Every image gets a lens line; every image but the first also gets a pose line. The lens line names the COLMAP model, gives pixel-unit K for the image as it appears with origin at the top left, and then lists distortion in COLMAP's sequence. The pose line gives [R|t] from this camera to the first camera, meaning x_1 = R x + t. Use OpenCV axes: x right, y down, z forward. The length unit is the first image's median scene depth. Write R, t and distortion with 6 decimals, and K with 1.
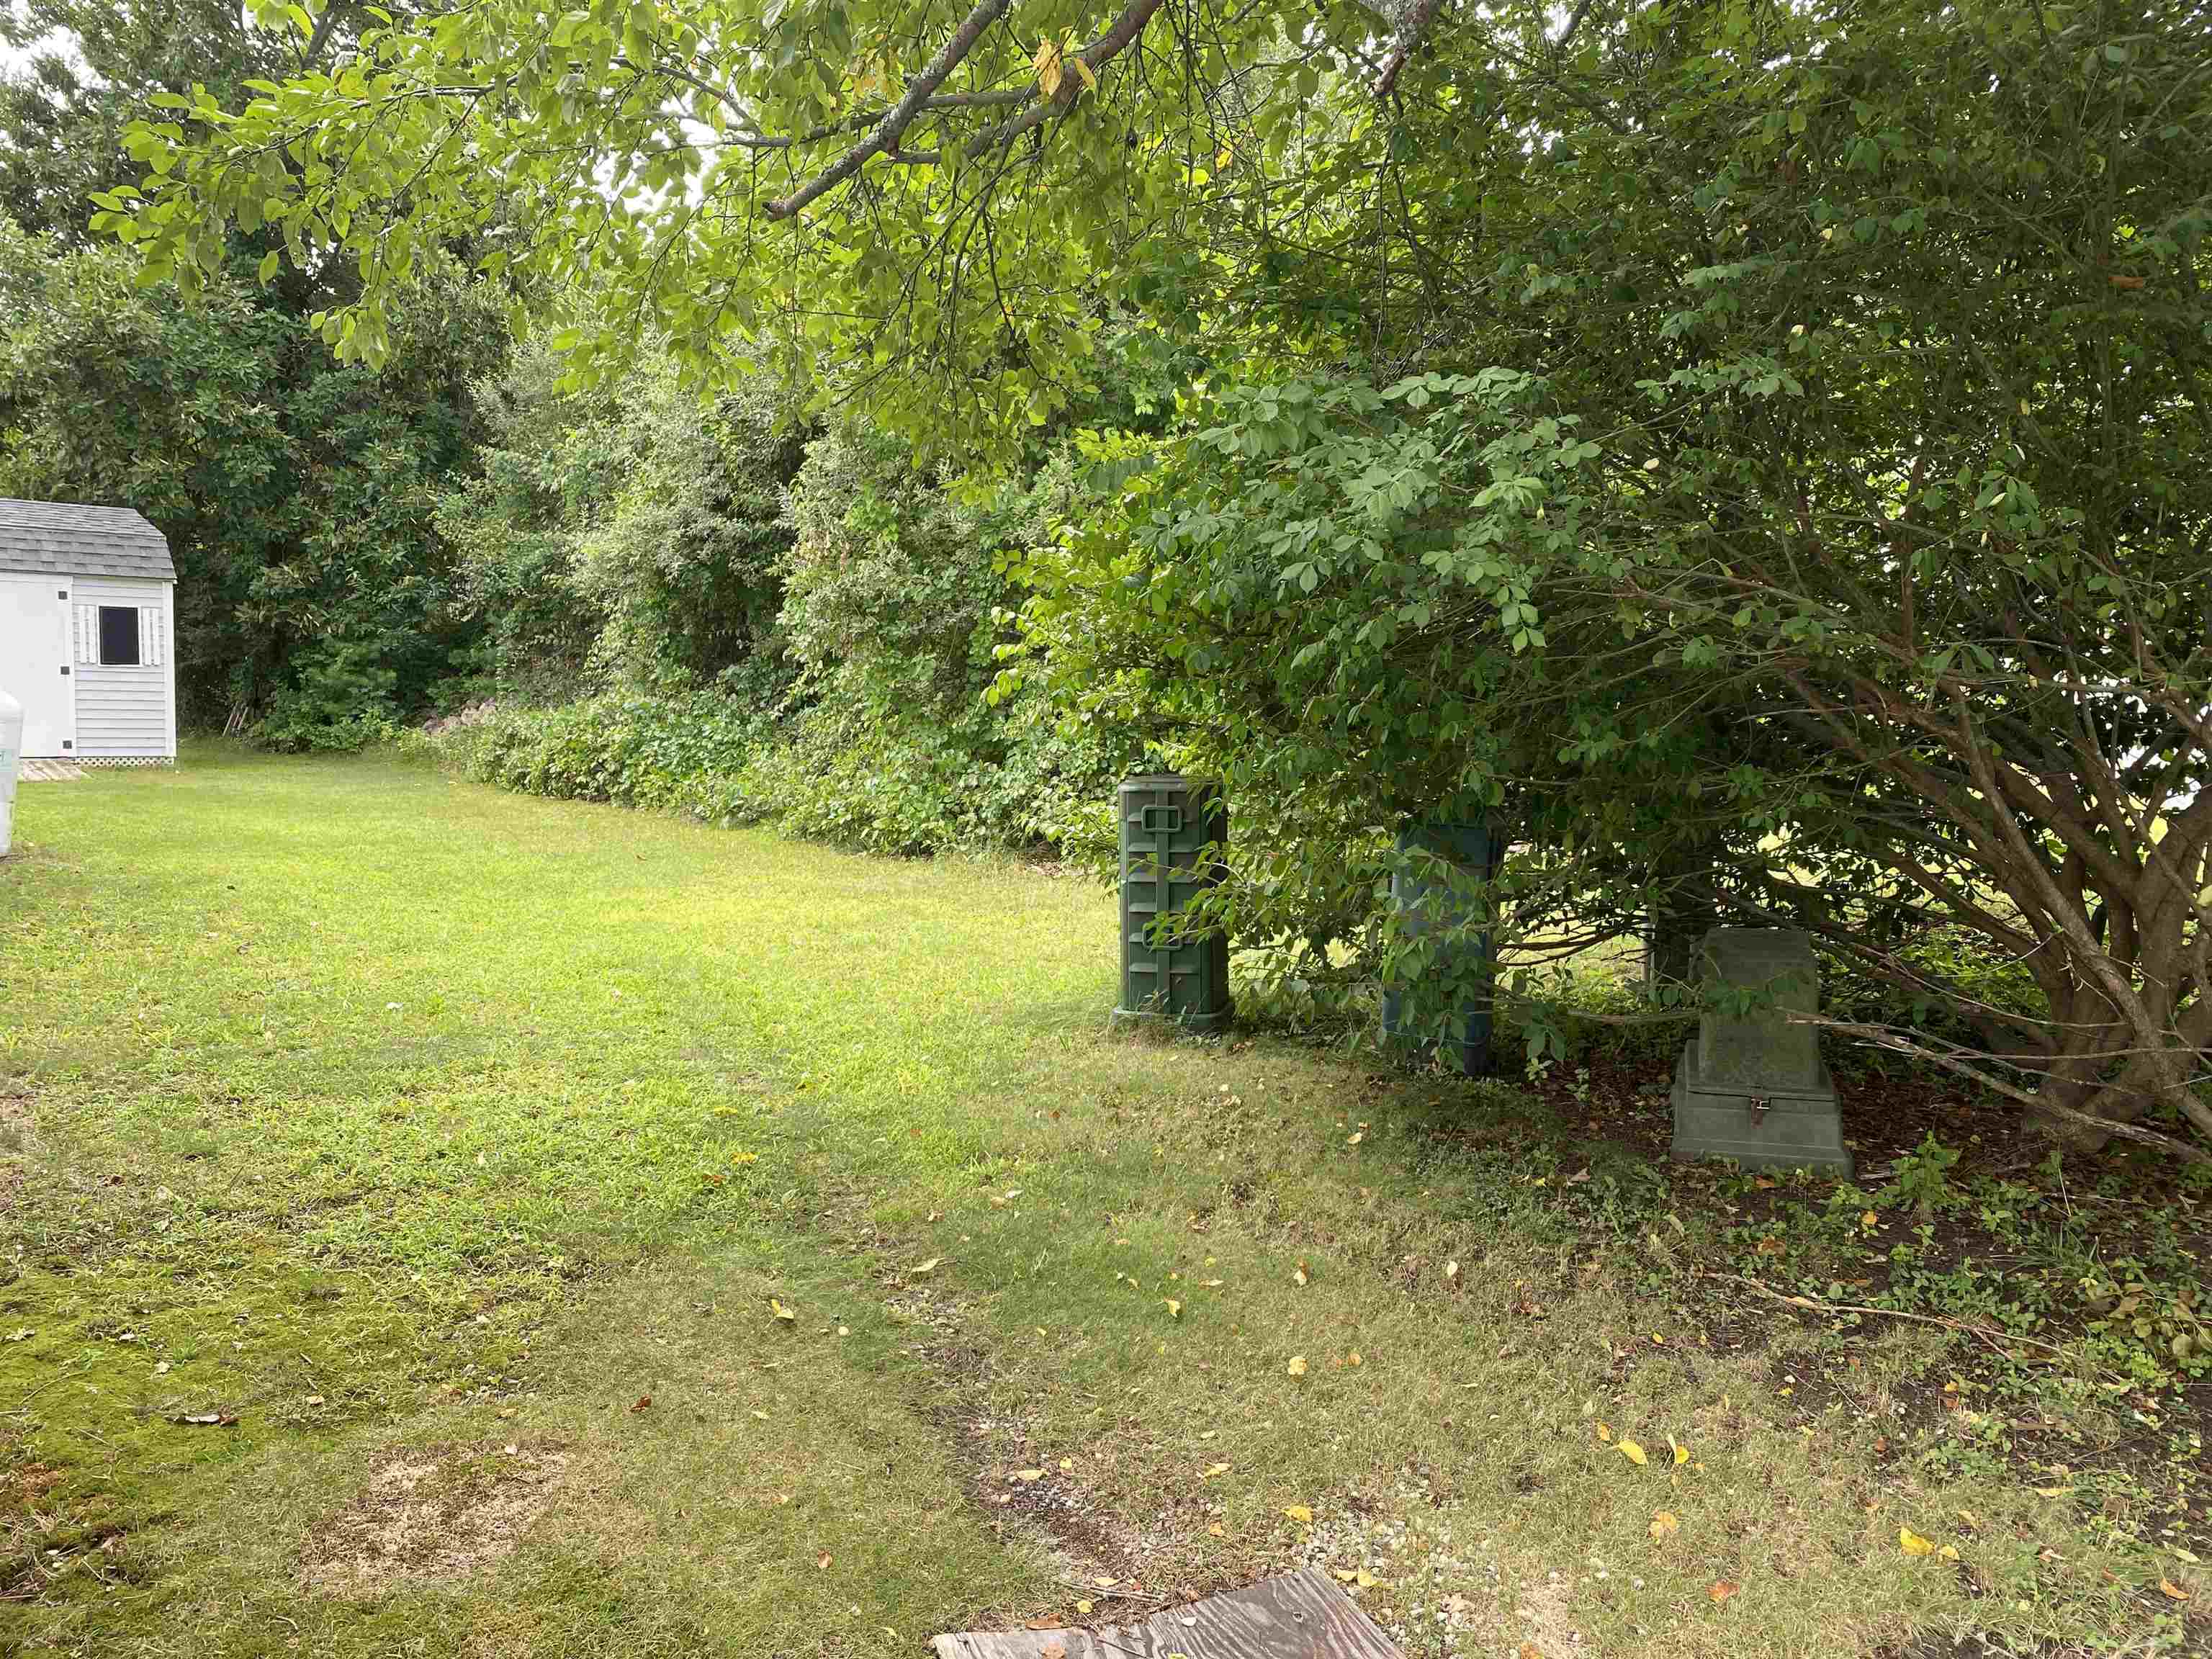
lens RADIAL K [[1690.5, 0, 1106.0], [0, 1690.5, 829.5], [0, 0, 1]] dist [0.009145, -0.009458]
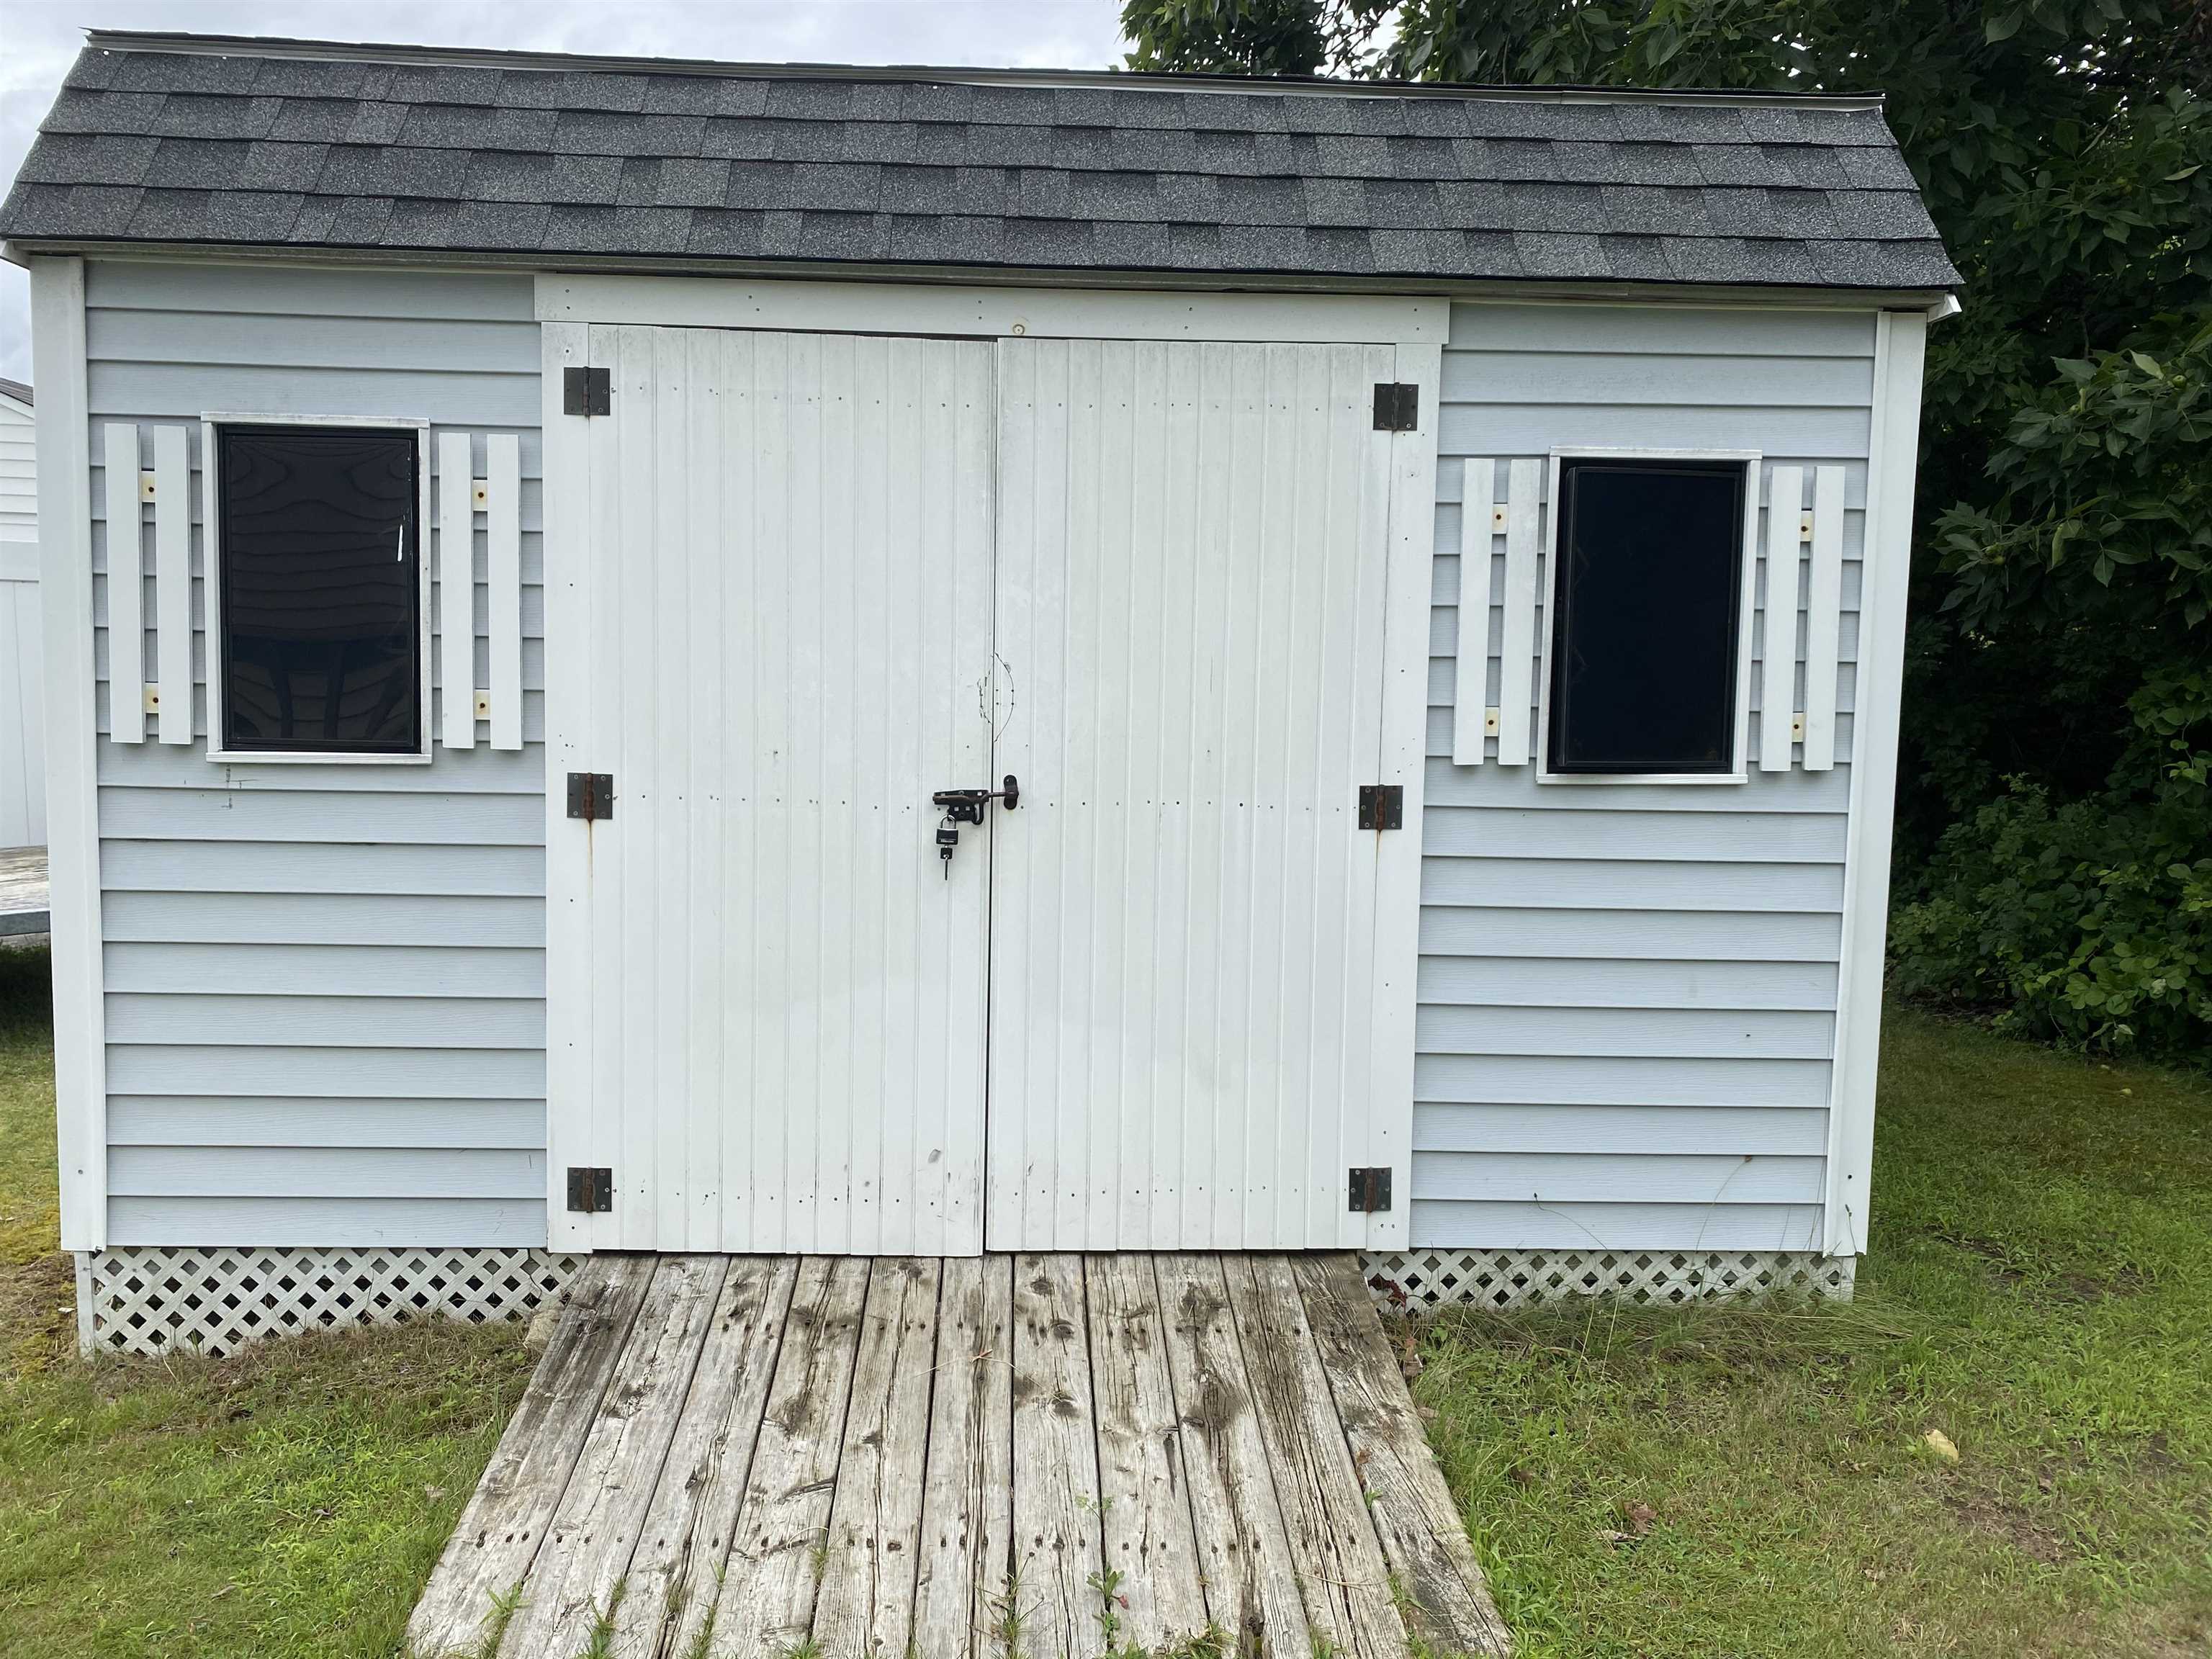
lens RADIAL K [[1690.5, 0, 1106.0], [0, 1690.5, 829.5], [0, 0, 1]] dist [0.009145, -0.009458]
pose [[0.751108, 0.055500, -0.657842, -0.504355], [-0.056107, 0.998221, 0.020156, -0.091705], [0.657791, 0.021770, 0.752886, 0.823164]]
